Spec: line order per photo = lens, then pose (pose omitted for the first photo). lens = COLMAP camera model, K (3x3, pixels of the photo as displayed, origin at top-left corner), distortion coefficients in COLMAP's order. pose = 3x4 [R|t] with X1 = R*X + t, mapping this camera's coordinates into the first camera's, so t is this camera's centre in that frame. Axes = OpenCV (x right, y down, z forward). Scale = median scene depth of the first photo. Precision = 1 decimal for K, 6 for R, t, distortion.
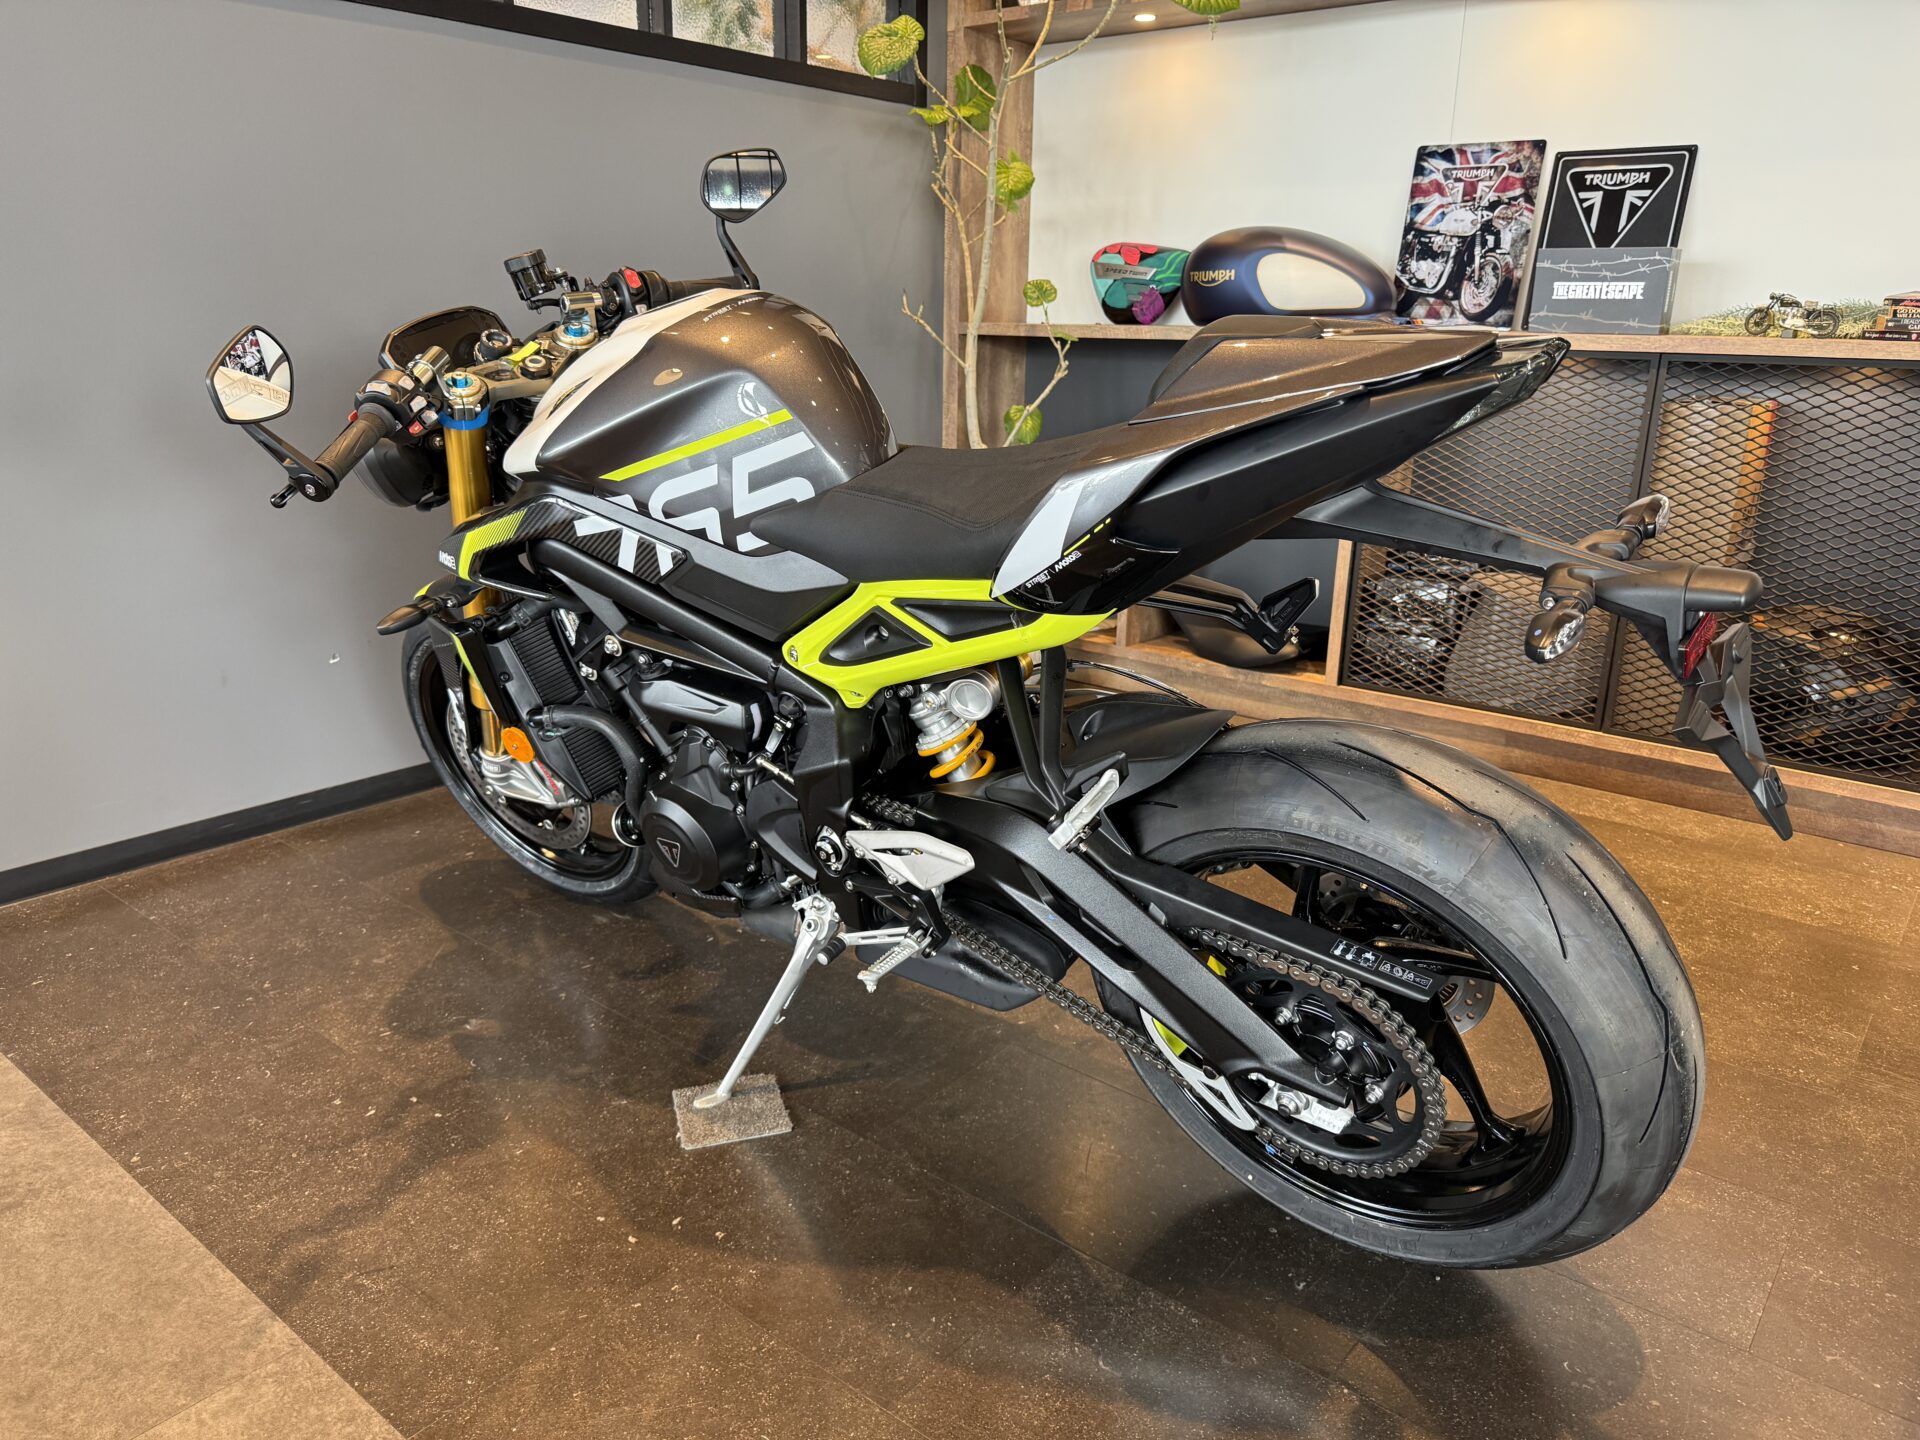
lens RADIAL K [[1304.4, 0, 960.0], [0, 1304.4, 720.0], [0, 0, 1]] dist [0.007618, -0.001372]
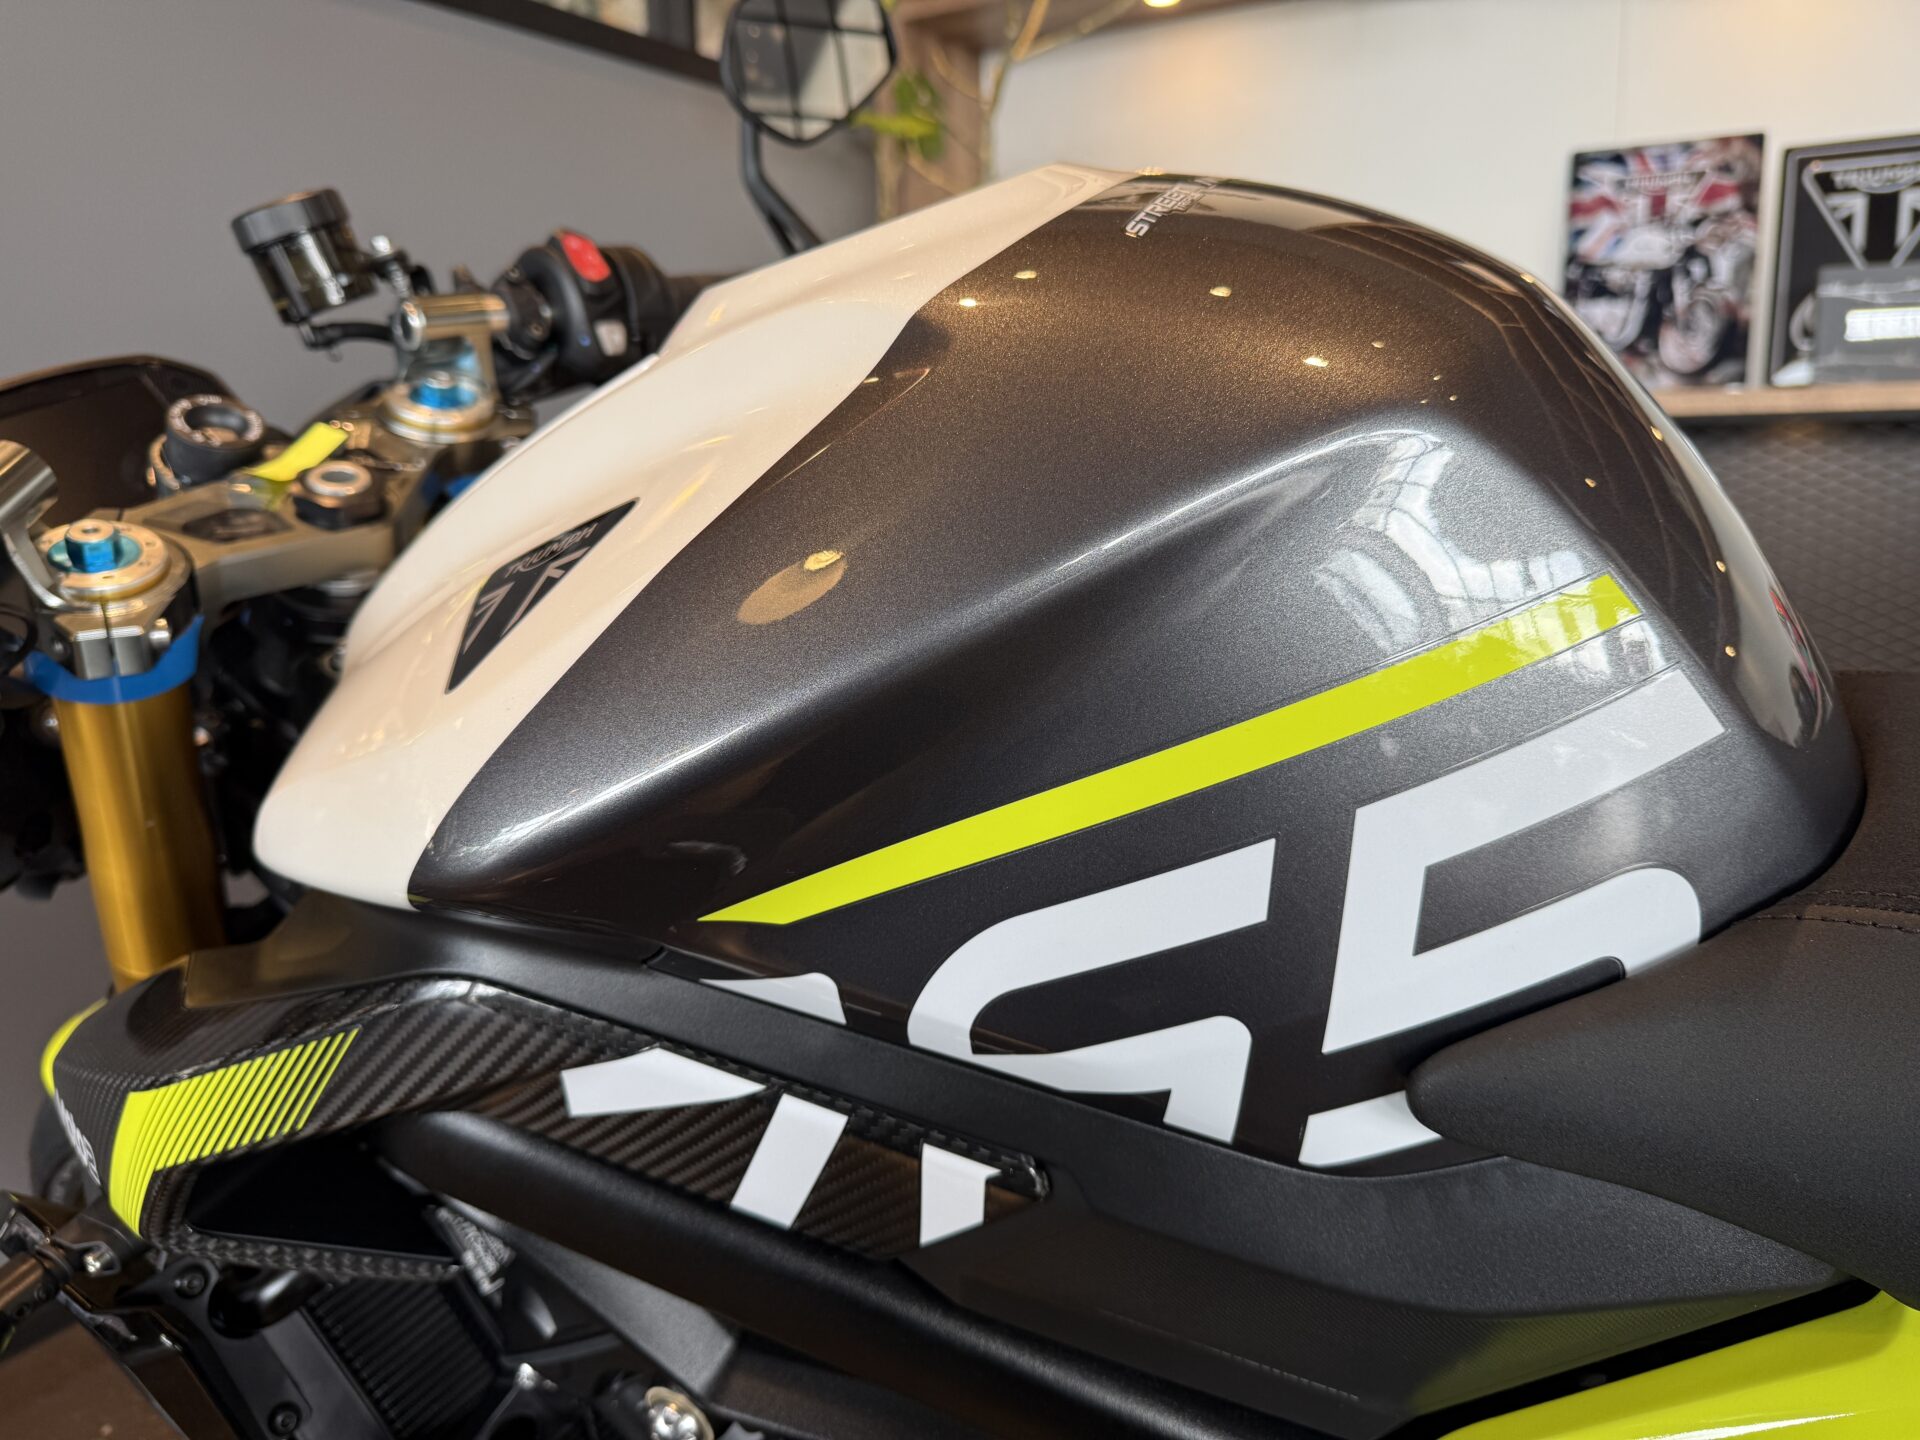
lens RADIAL K [[1321.4, 0, 933.2], [0, 1321.4, 729.6], [0, 0, 1]] dist [-0.020591, 0.001305]
pose [[0.986084, -0.081197, 0.145073, -0.221294], [0.093996, 0.992051, -0.083658, -0.162257], [-0.137127, 0.096130, 0.985878, 0.630445]]
